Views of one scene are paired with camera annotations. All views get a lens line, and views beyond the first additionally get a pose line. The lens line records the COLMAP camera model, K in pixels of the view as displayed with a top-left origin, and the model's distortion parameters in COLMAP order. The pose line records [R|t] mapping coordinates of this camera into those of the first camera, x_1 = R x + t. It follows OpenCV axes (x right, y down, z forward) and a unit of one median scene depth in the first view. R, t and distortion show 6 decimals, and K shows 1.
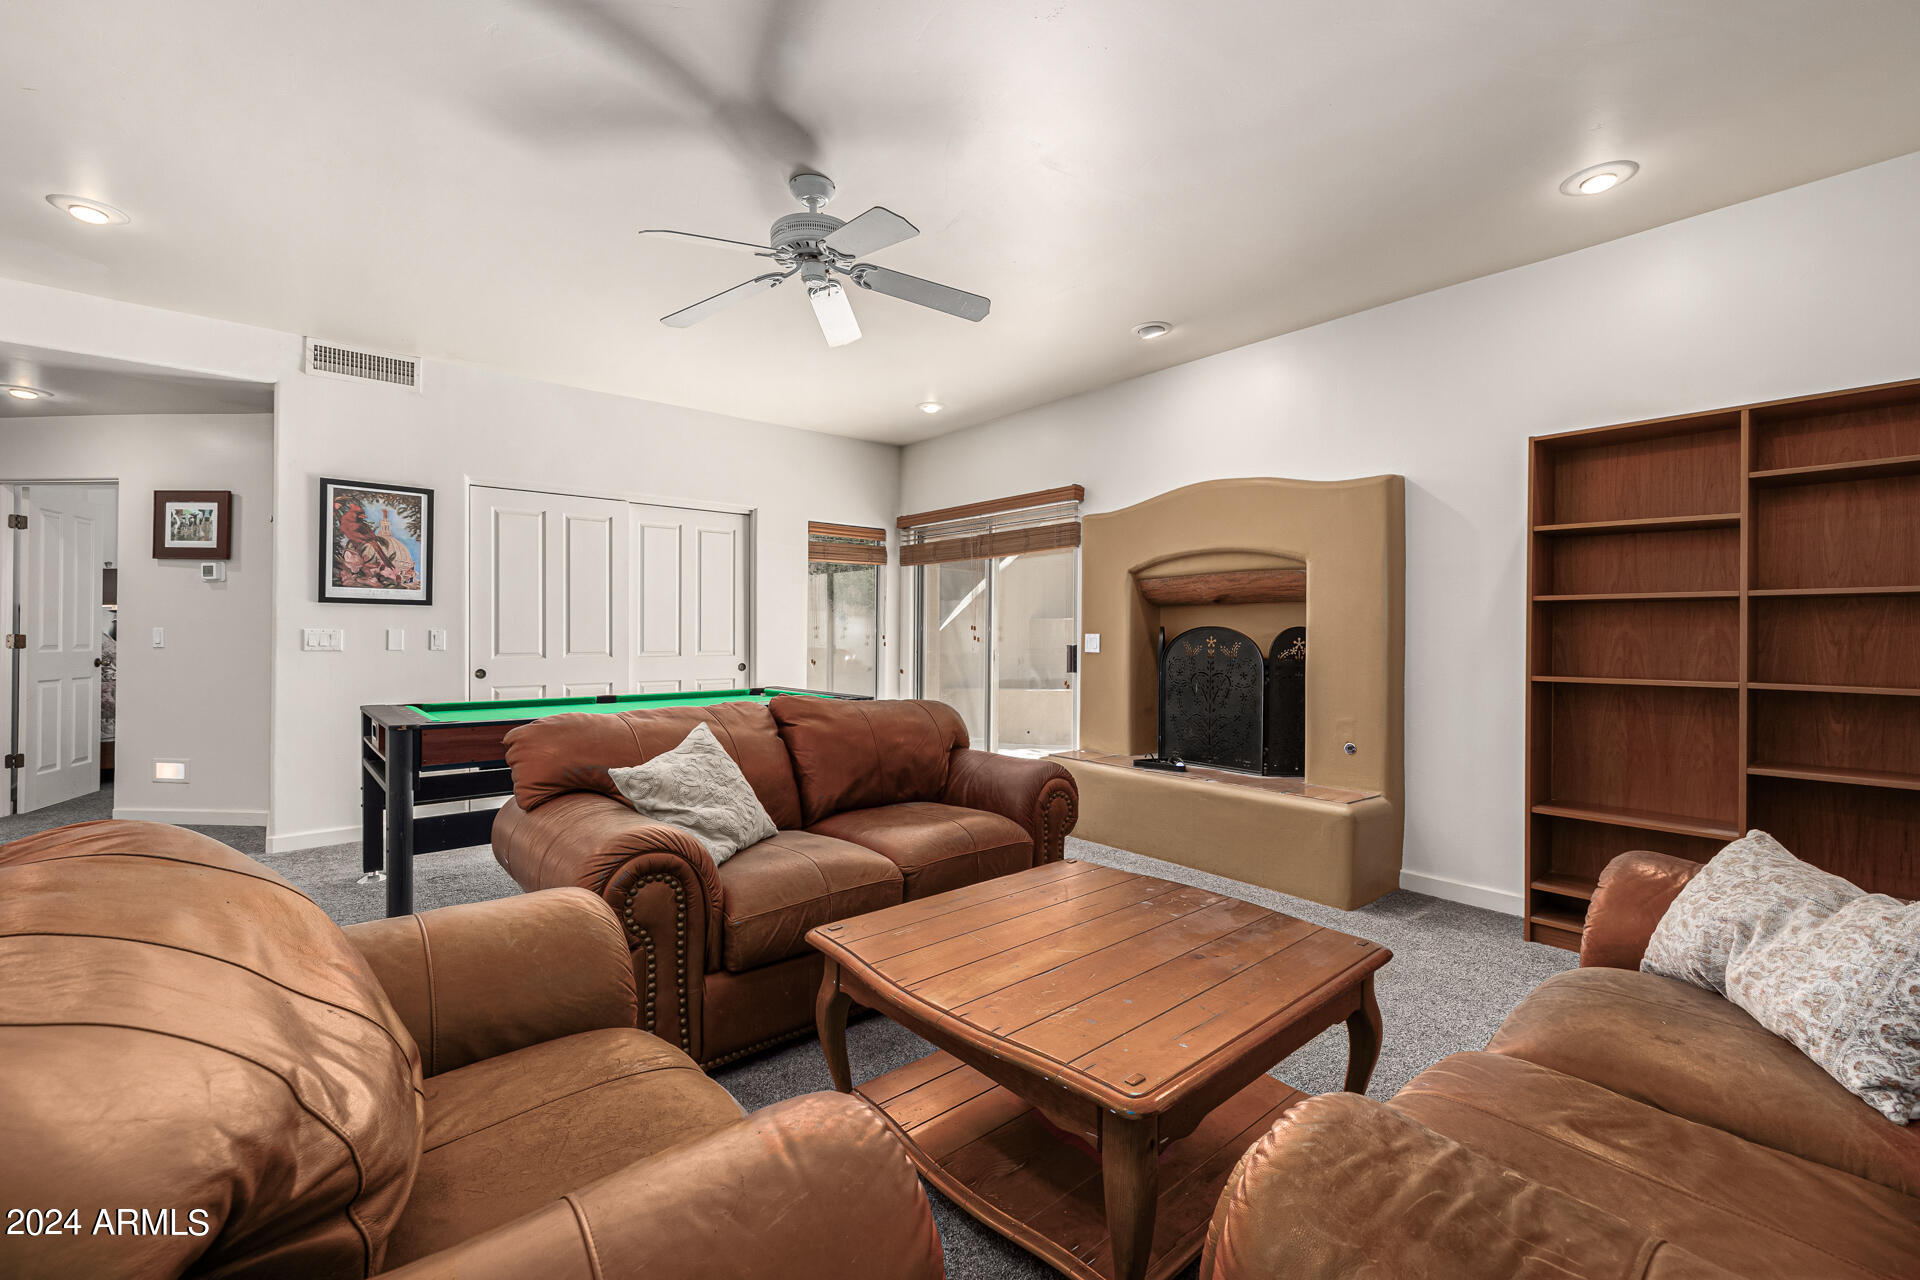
lens RADIAL K [[815.3, 0, 965.1], [0, 815.3, 637.2], [0, 0, 1]] dist [0.001296, 0.000296]
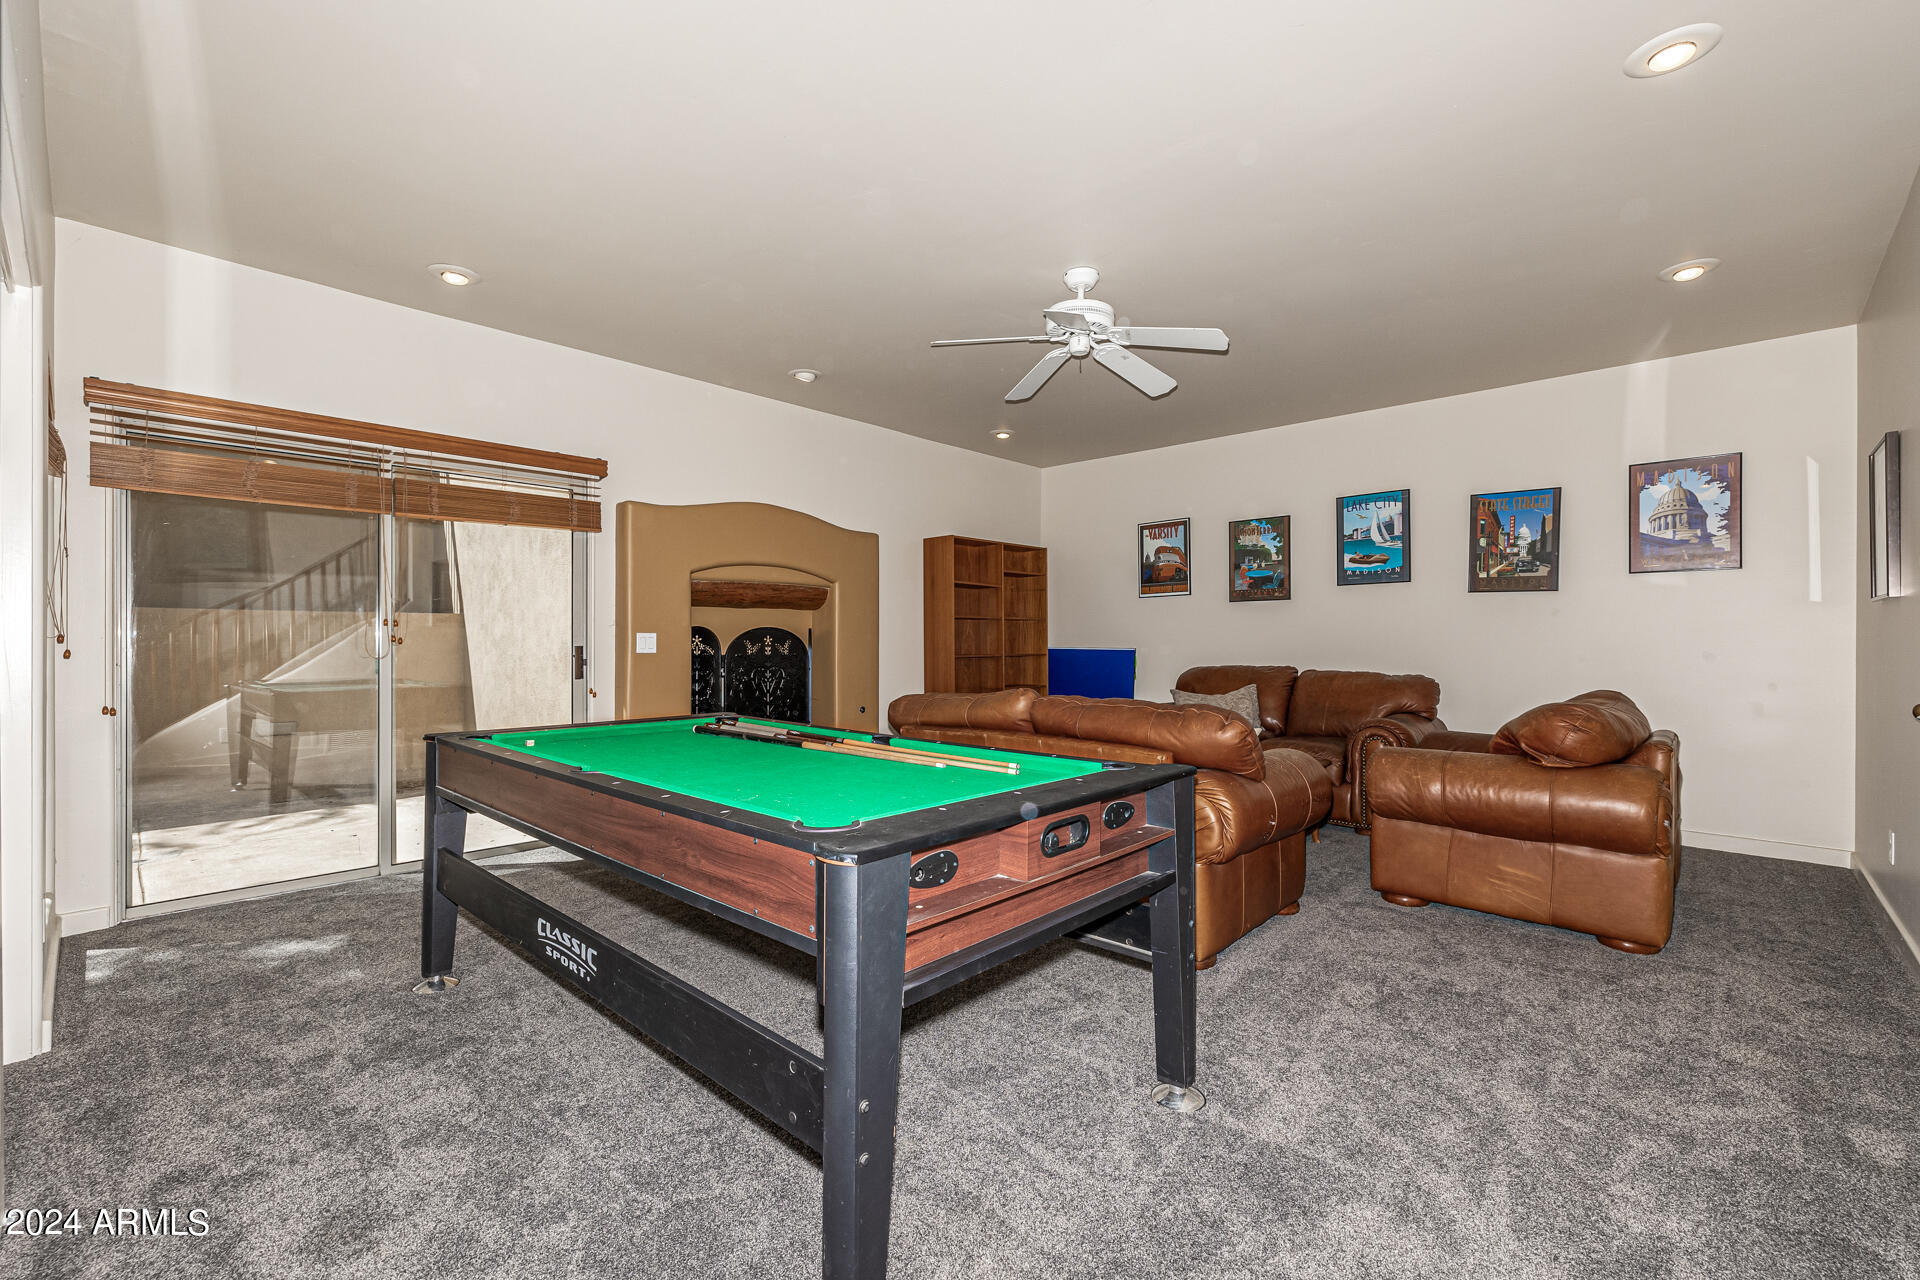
lens RADIAL K [[815.3, 0, 965.1], [0, 815.3, 637.2], [0, 0, 1]] dist [0.001296, 0.000296]
pose [[-0.101022, 0.001954, 0.994882, -0.796166], [0.003010, 0.999994, -0.001659, 0.003362], [-0.994880, 0.002827, -0.101027, 0.742536]]
